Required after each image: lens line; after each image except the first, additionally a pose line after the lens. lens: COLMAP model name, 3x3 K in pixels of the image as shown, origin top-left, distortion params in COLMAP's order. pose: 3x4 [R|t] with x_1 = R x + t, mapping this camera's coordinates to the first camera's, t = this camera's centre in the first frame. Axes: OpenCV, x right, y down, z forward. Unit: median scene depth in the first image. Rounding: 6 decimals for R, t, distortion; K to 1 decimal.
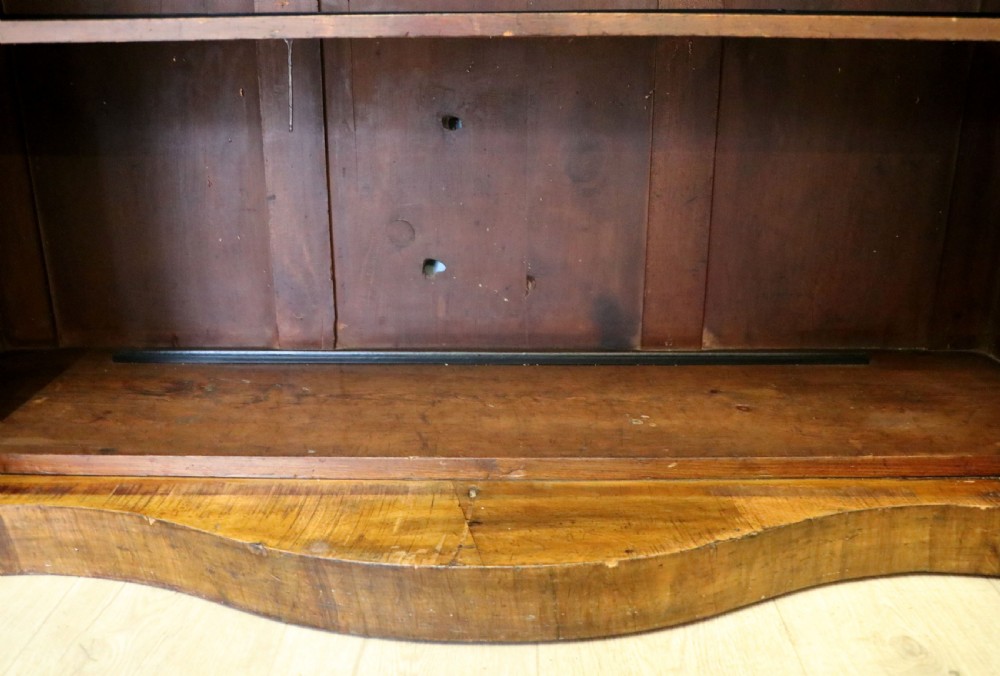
lens RADIAL K [[867.9, 0, 502.3], [0, 867.9, 343.5], [0, 0, 1]] dist [-0.162782, 0.094507]
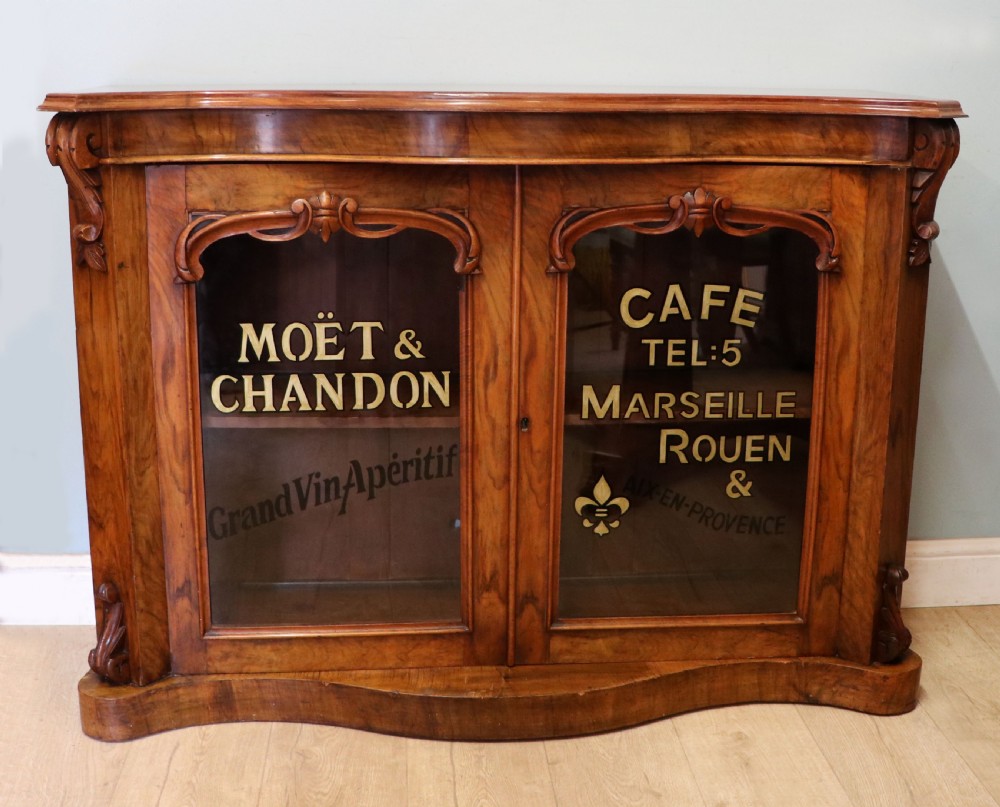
lens RADIAL K [[1314.9, 0, 489.8], [0, 1314.9, 352.3], [0, 0, 1]] dist [-0.160186, 0.000000]
pose [[0.996125, -0.009692, 0.087409, -0.299344], [0.021040, 0.991309, -0.129859, -0.119828], [-0.085390, 0.131195, 0.987672, -1.809042]]
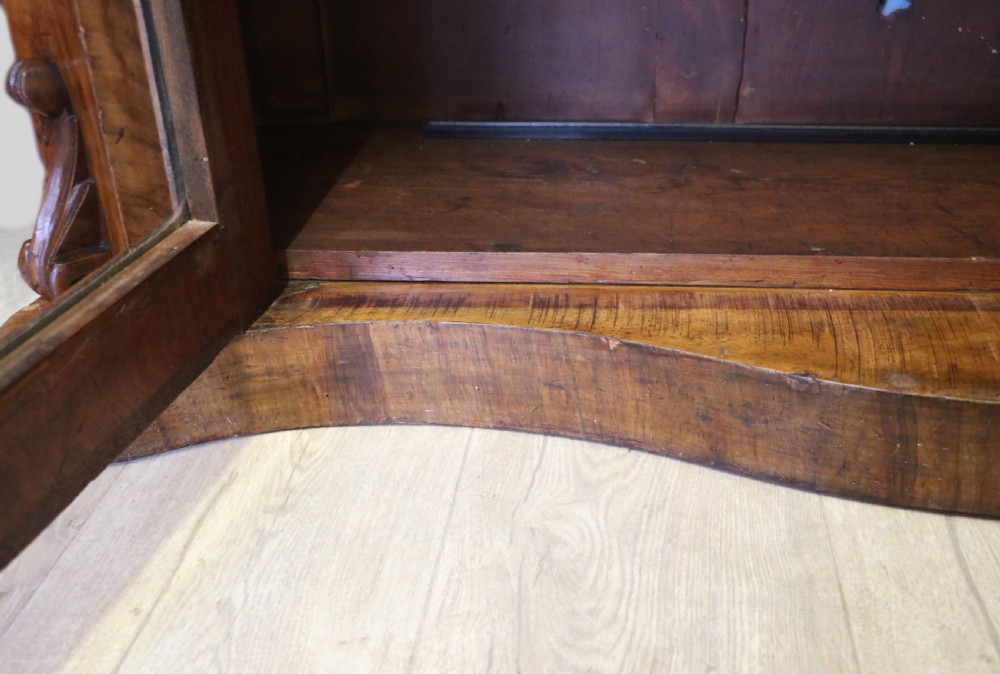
lens RADIAL K [[1064.6, 0, 503.3], [0, 1064.6, 347.0], [0, 0, 1]] dist [-0.078602, 0.000000]
pose [[0.994313, 0.023166, -0.103951, -0.406985], [-0.007413, 0.988744, 0.149435, 0.084284], [0.106243, -0.147815, 0.983292, 0.144329]]
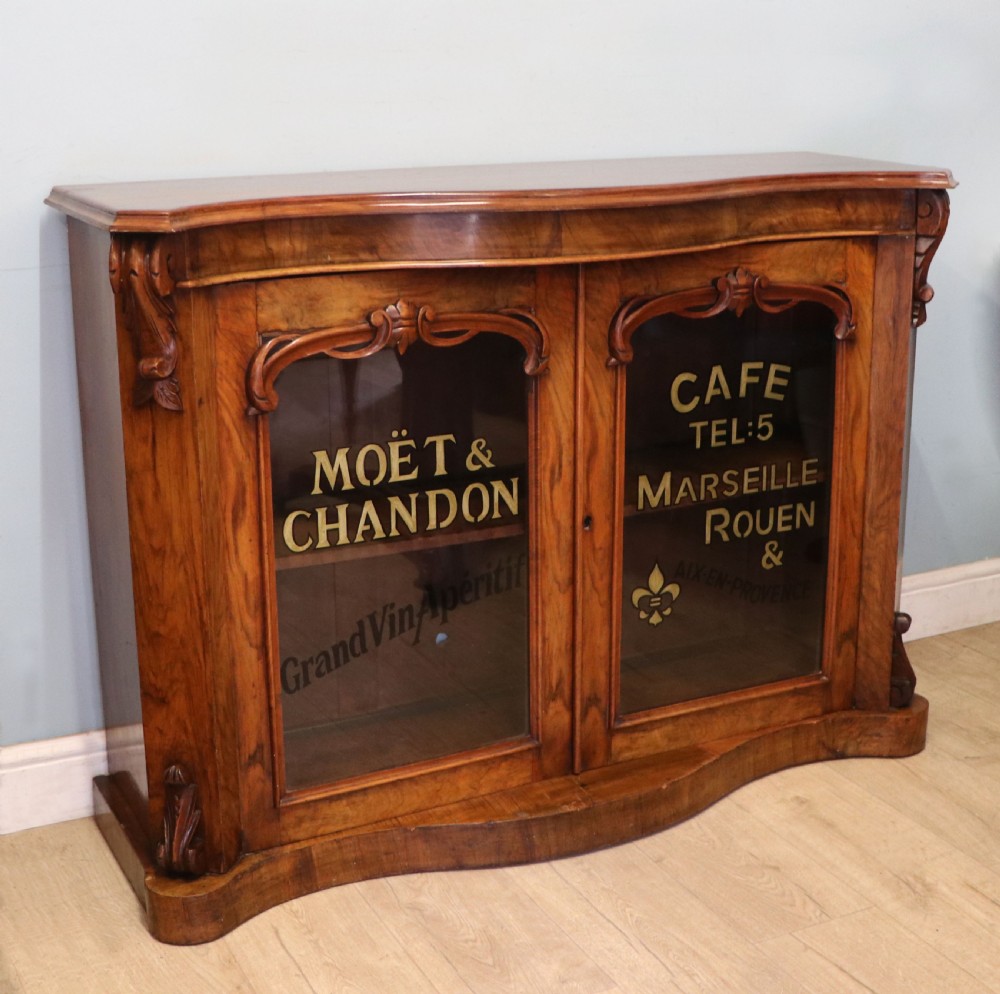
lens RADIAL K [[1584.6, 0, 490.5], [0, 1584.6, 429.6], [0, 0, 1]] dist [-0.139974, 0.000000]
pose [[0.887796, -0.112866, 0.446184, -1.533010], [0.161051, 0.984356, -0.071451, -0.308493], [-0.431140, 0.135292, 0.892084, -1.877915]]
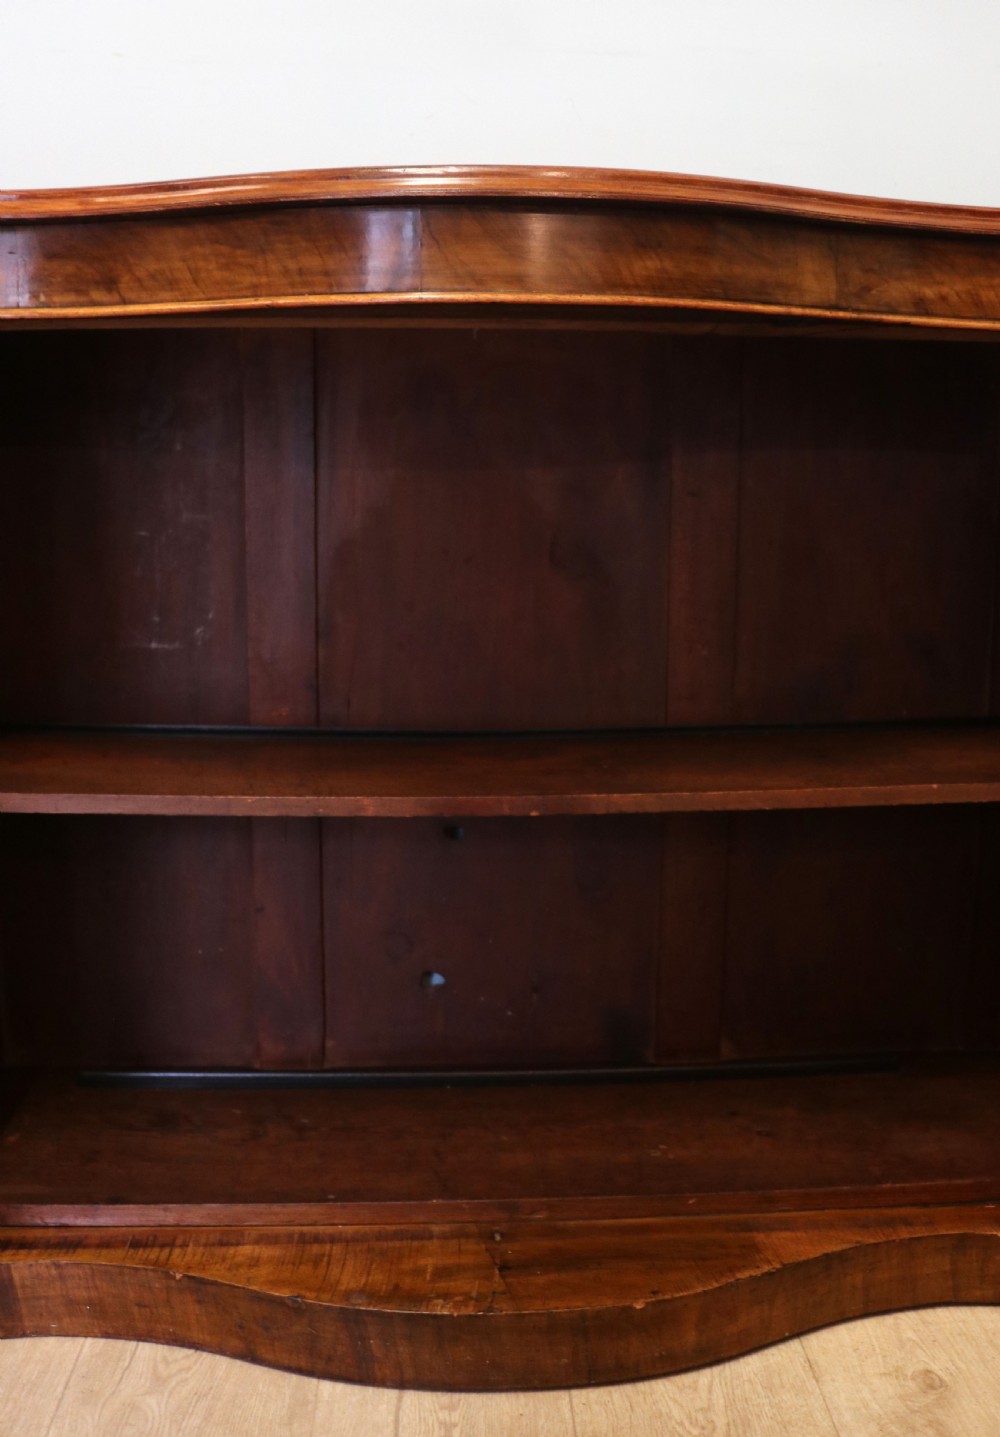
lens RADIAL K [[1314.6, 0, 502.6], [0, 1314.6, 676.3], [0, 0, 1]] dist [-0.102354, 0.000000]
pose [[0.998119, -0.003478, 0.061200, -0.121815], [0.015622, 0.979856, -0.199093, -0.173242], [-0.059275, 0.199674, 0.978068, -0.625128]]
